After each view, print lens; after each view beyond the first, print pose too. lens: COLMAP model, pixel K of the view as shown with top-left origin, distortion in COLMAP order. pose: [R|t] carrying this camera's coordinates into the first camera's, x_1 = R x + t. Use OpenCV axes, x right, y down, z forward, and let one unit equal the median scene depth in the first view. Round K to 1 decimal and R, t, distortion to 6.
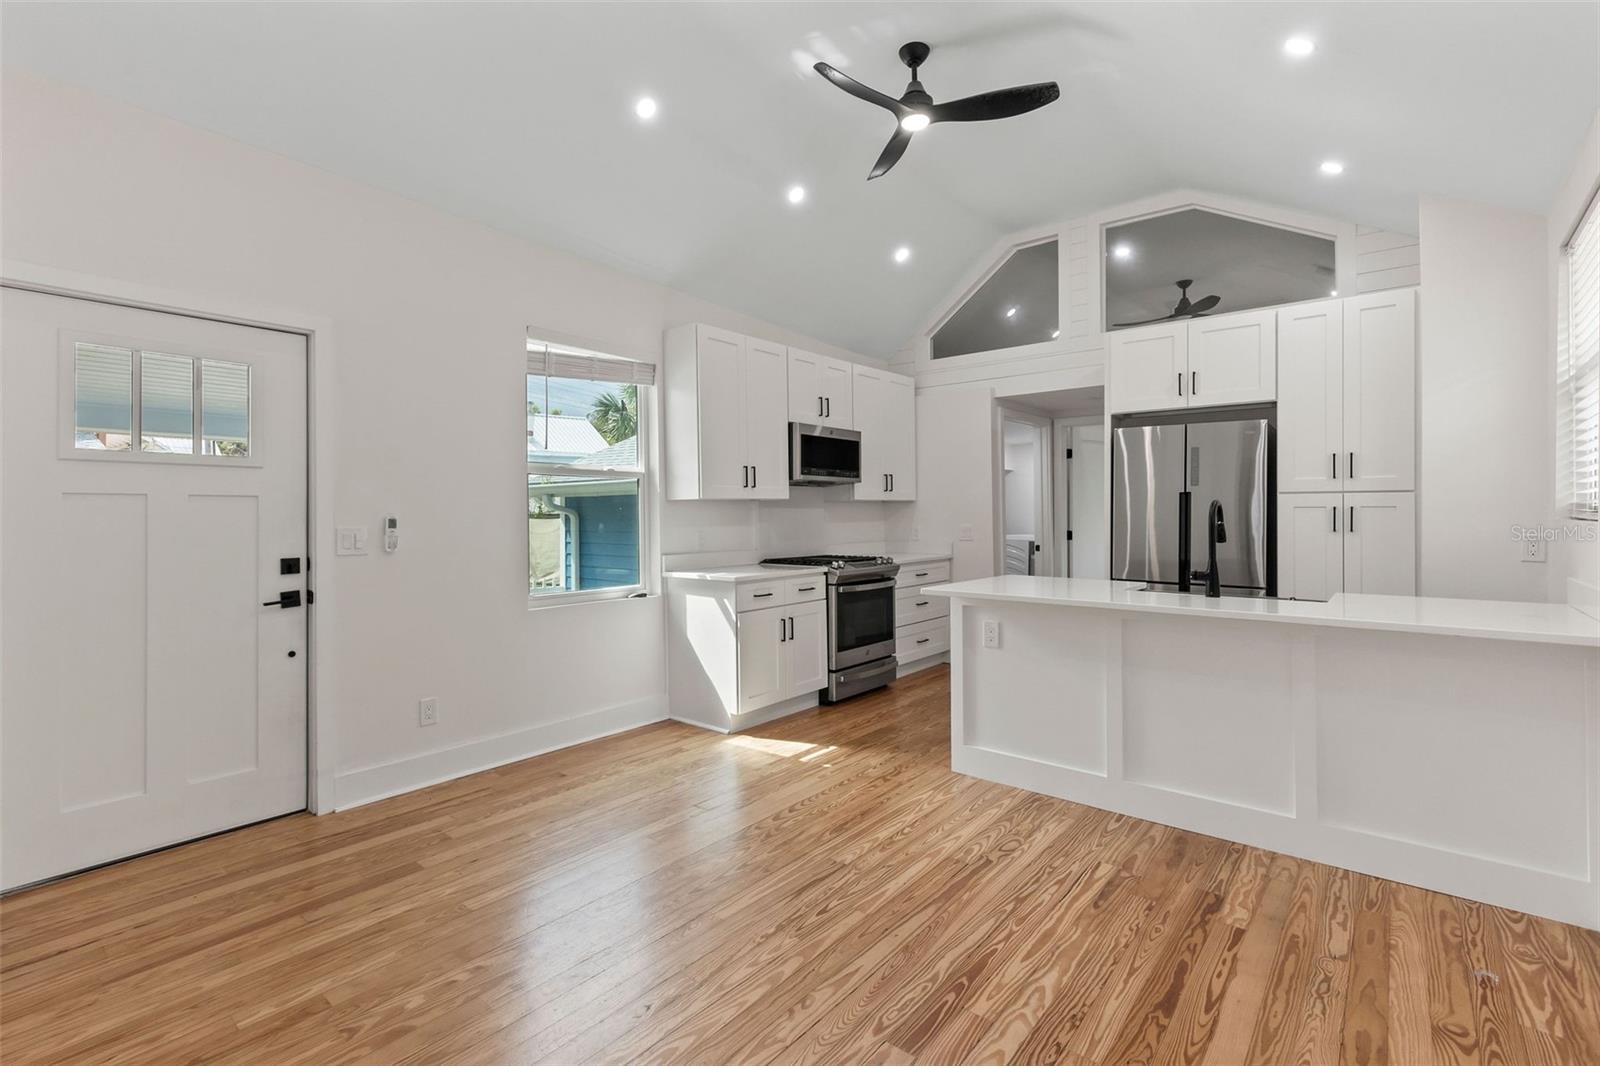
lens RADIAL K [[728.7, 0, 794.9], [0, 728.7, 507.4], [0, 0, 1]] dist [0.002714, 0.000127]
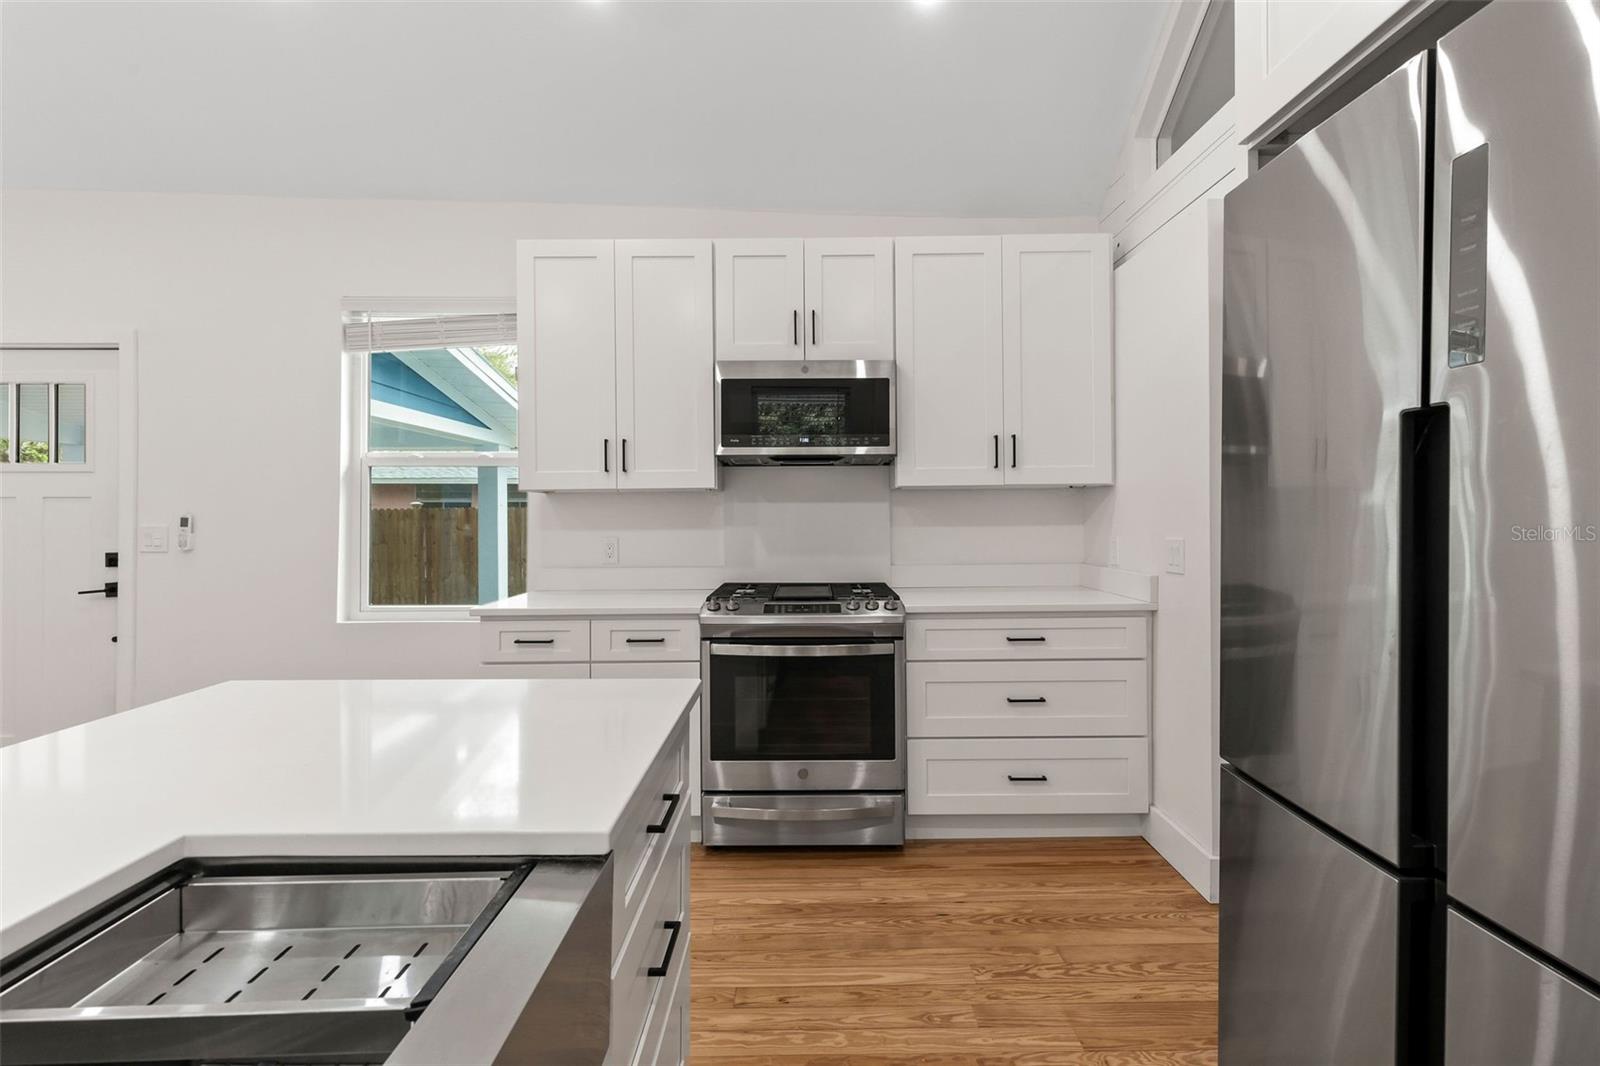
lens RADIAL K [[728.6, 0, 811.6], [0, 728.6, 509.9], [0, 0, 1]] dist [0.003143, -0.000607]
pose [[0.645644, 0.000096, -0.763638, 0.694439], [0.007785, 0.999947, 0.006708, 0.004700], [0.763598, -0.010275, 0.645610, 0.907217]]
